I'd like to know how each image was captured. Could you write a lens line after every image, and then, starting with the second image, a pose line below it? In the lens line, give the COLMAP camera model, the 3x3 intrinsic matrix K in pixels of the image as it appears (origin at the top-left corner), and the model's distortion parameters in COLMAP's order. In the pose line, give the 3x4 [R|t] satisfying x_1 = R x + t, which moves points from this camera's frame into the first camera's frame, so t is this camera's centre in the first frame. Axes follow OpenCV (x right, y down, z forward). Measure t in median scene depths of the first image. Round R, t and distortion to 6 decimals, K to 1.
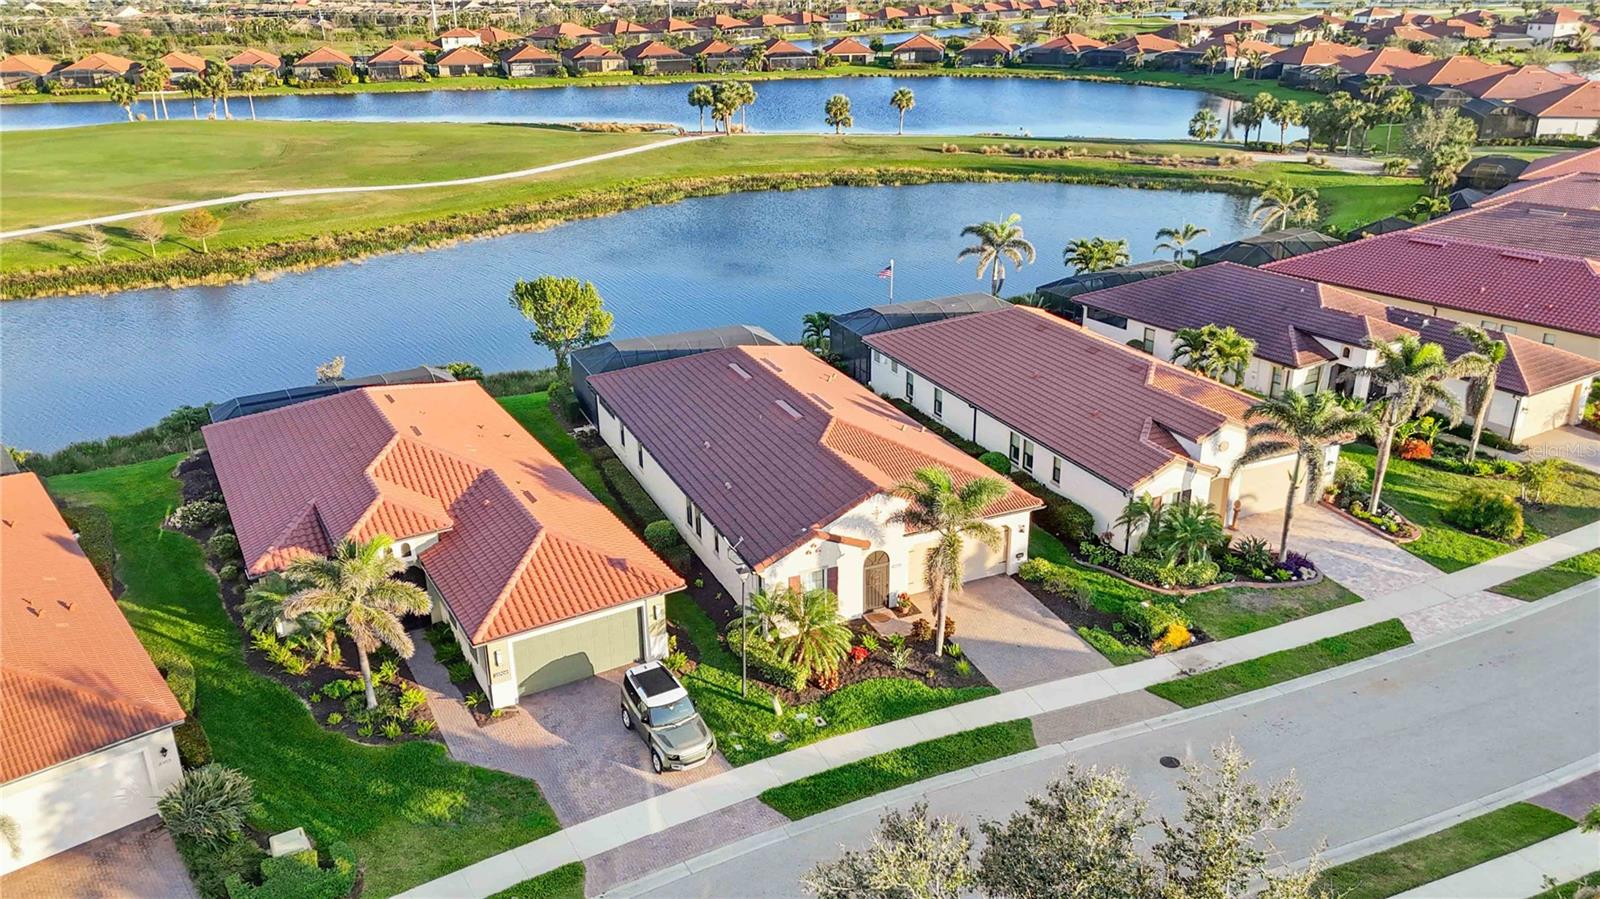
lens RADIAL K [[1183.3, 0, 800.0], [0, 1183.3, 449.5], [0, 0, 1]] dist [0.056621, -0.051921]
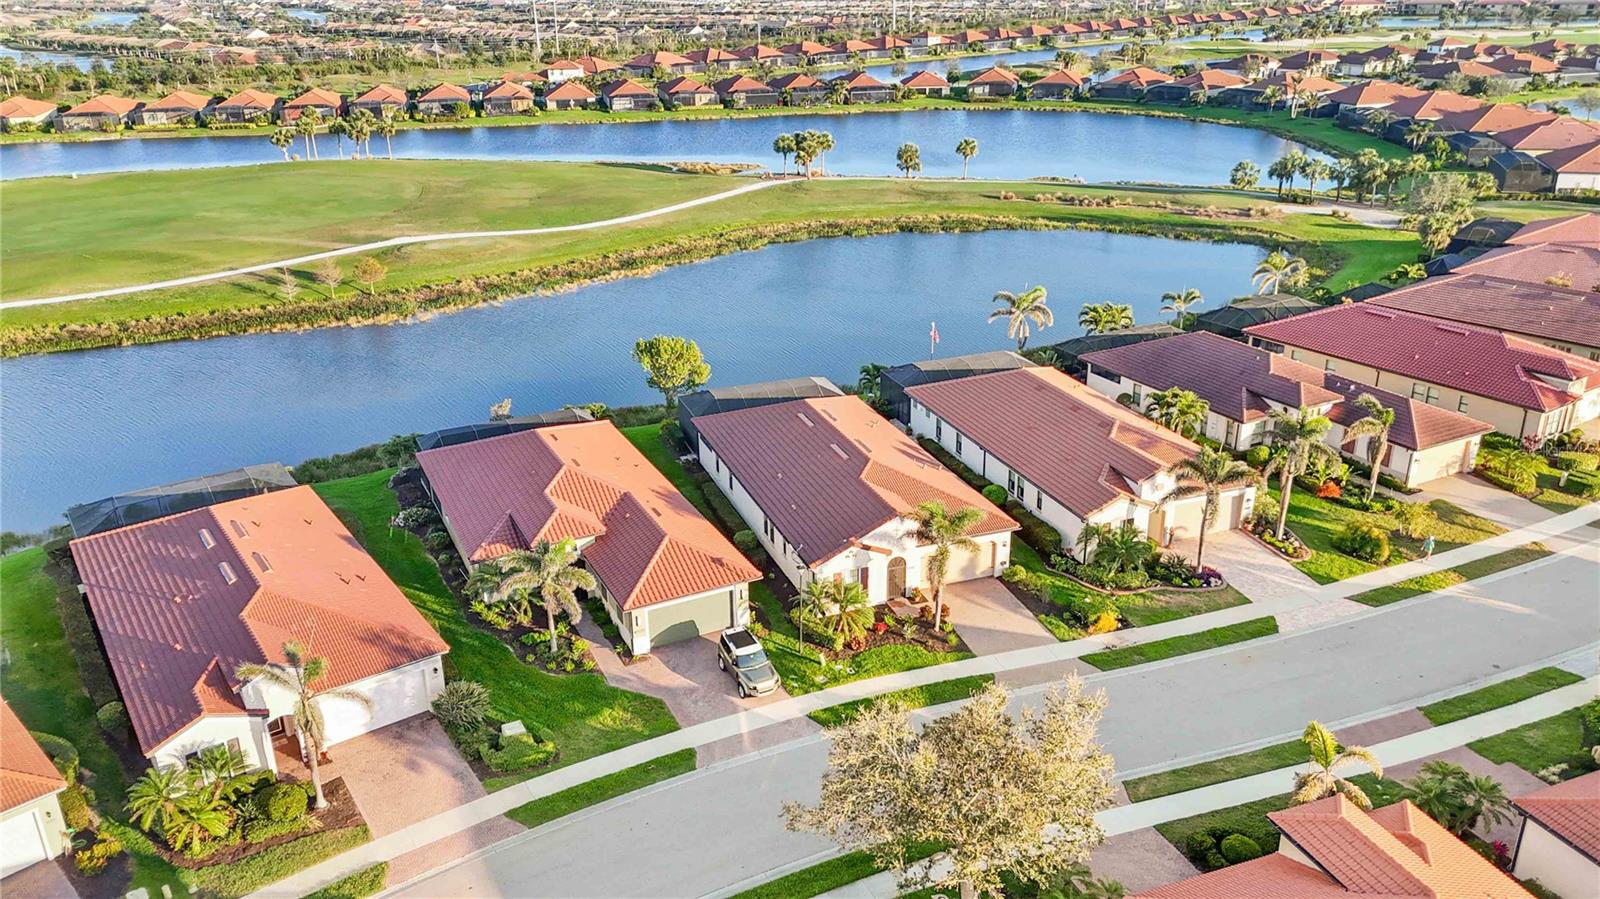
lens RADIAL K [[1183.3, 0, 800.0], [0, 1183.3, 449.5], [0, 0, 1]] dist [0.056621, -0.051921]
pose [[0.997597, 0.021749, -0.065780, 0.015281], [-0.021881, 0.999760, -0.001275, -0.015101], [0.065736, 0.002711, 0.997833, -0.165751]]
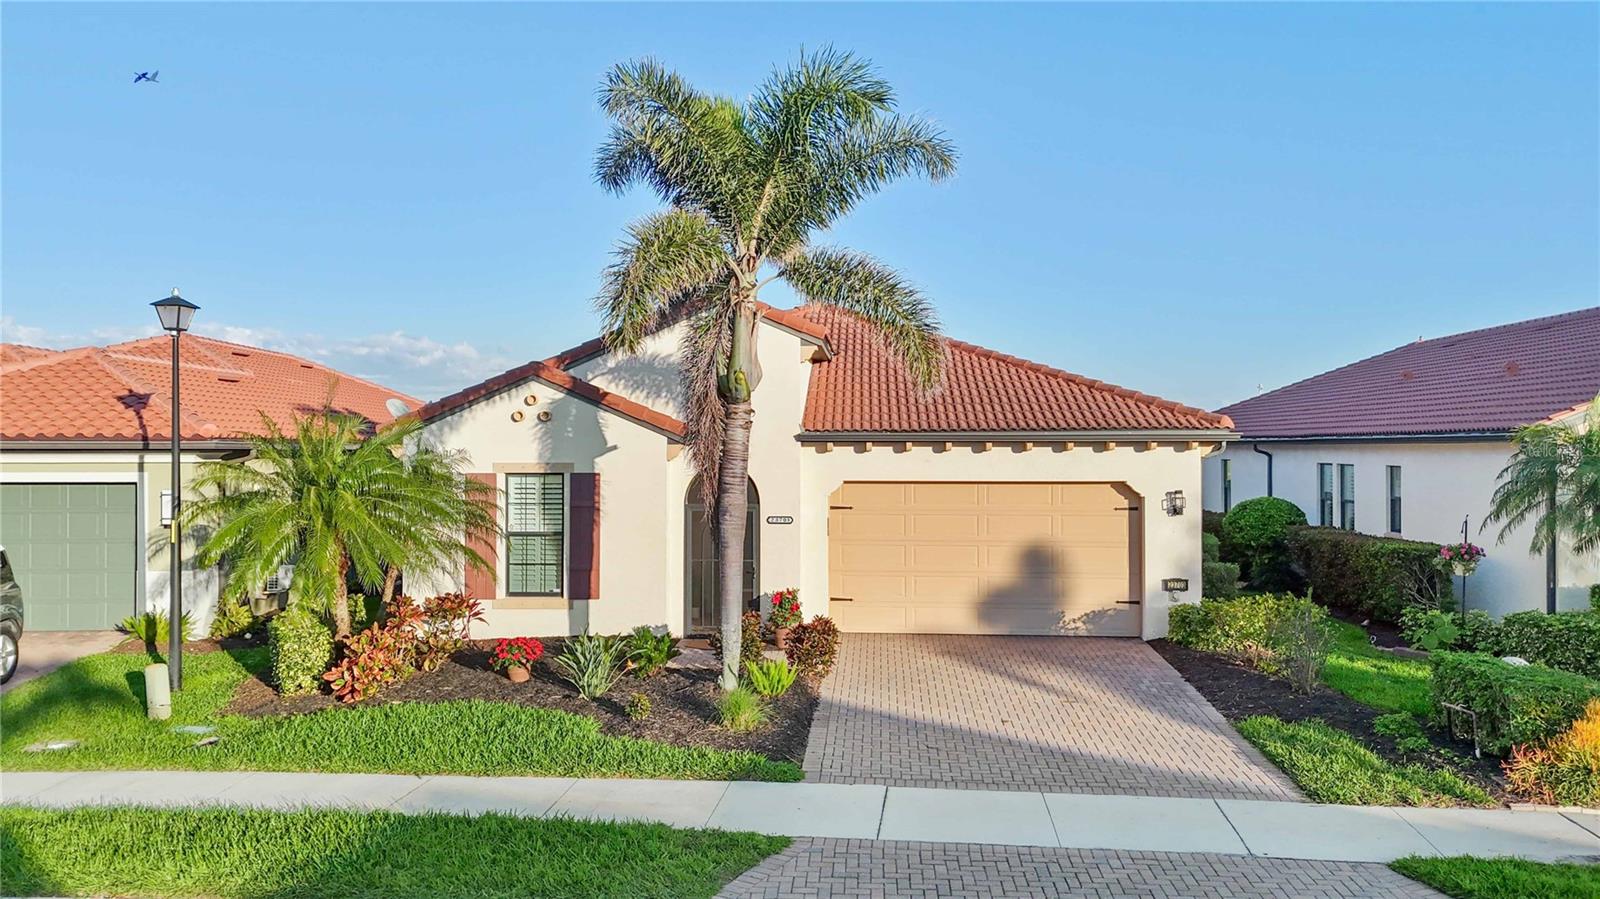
lens RADIAL K [[1191.8, 0, 800.0], [0, 1191.8, 449.5], [0, 0, 1]] dist [0.046277, -0.053518]
pose [[0.883434, 0.009647, -0.468455, 0.106402], [-0.183706, 0.926872, -0.327353, 0.079884], [0.431040, 0.375253, 0.820603, 0.265500]]
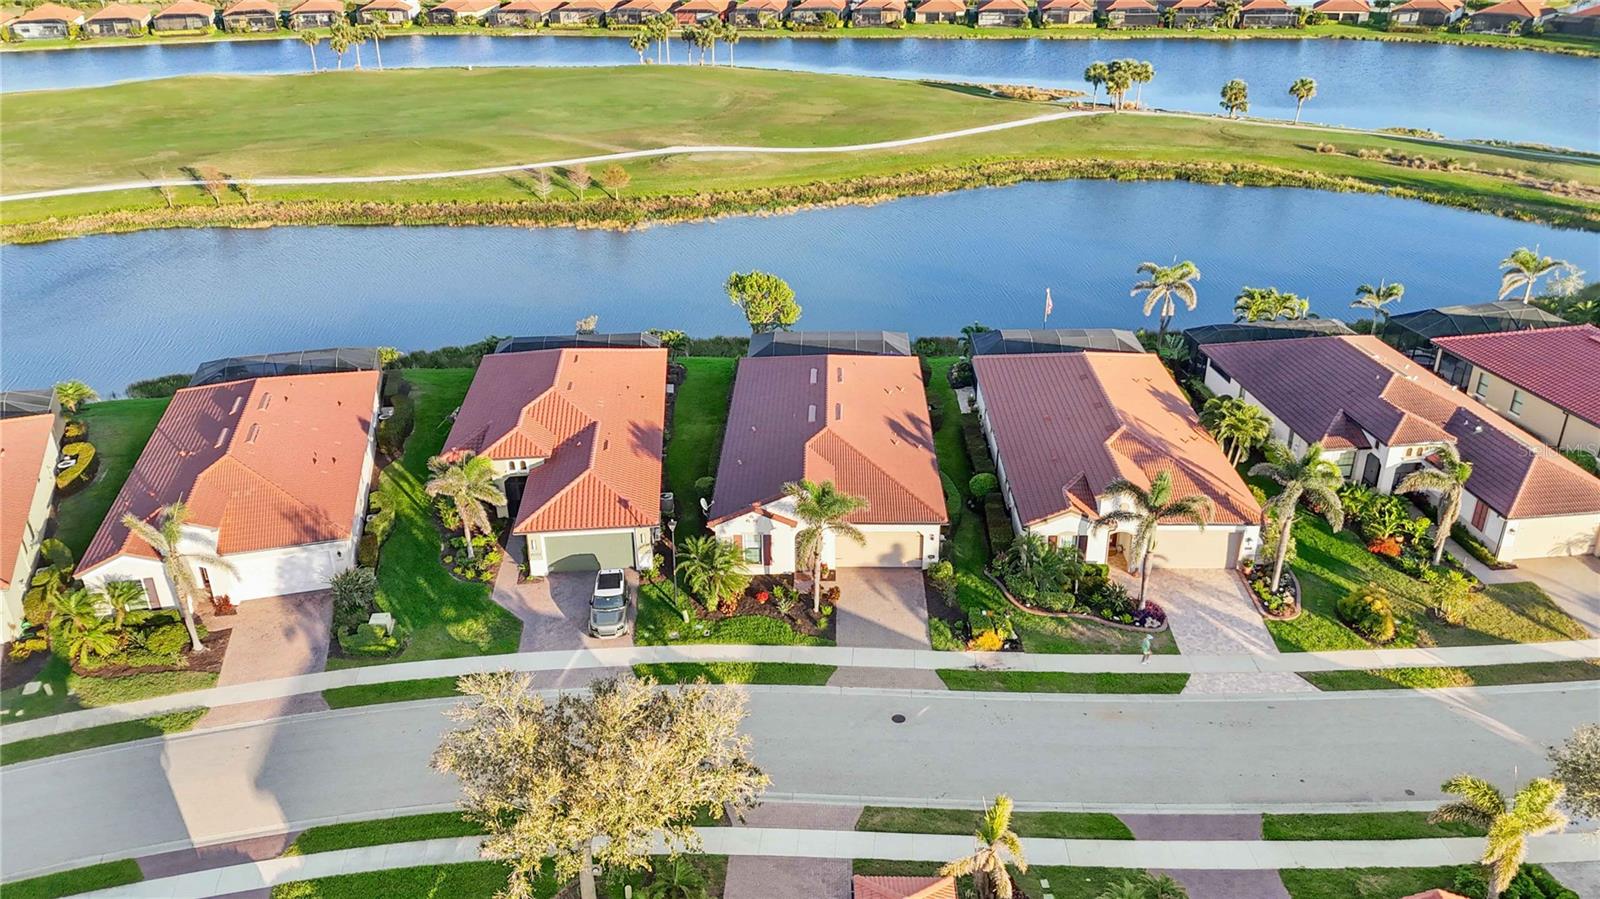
lens RADIAL K [[1183.3, 0, 800.0], [0, 1183.3, 449.5], [0, 0, 1]] dist [0.056621, -0.051921]
pose [[0.903191, 0.185222, -0.387220, 0.224850], [-0.158693, 0.982280, 0.099710, -0.056059], [0.398827, -0.028608, 0.916580, -0.105534]]
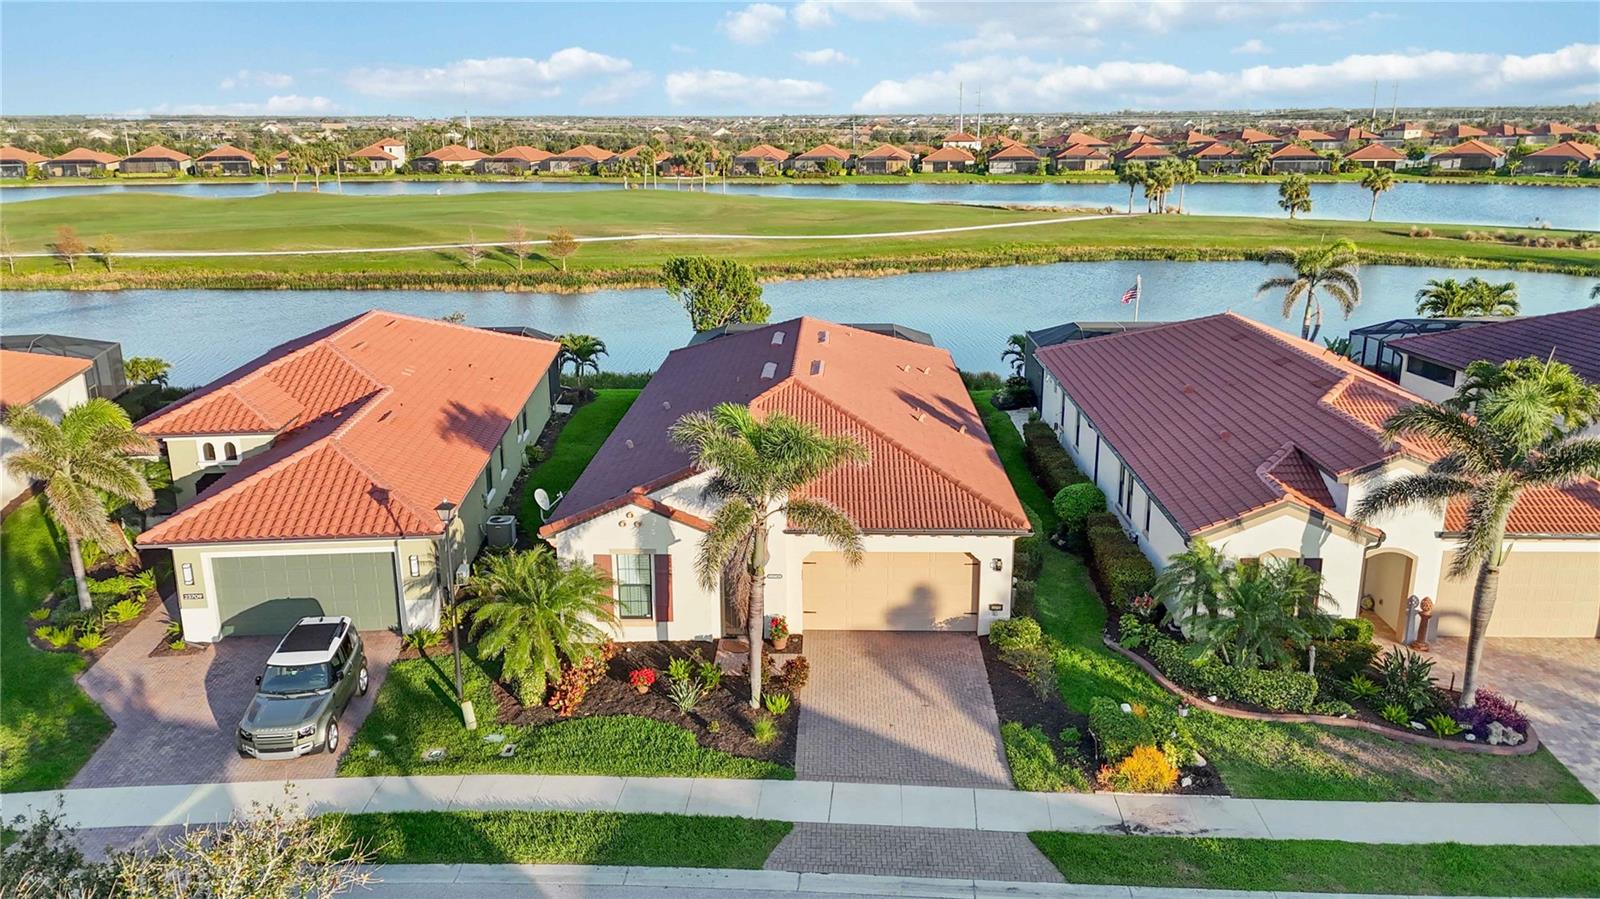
lens RADIAL K [[1183.3, 0, 800.0], [0, 1183.3, 449.5], [0, 0, 1]] dist [0.056621, -0.051921]
pose [[0.899710, 0.122977, -0.418807, 0.145989], [-0.167020, 0.983464, -0.070023, 0.028213], [0.403270, 0.132949, 0.905372, 0.150061]]
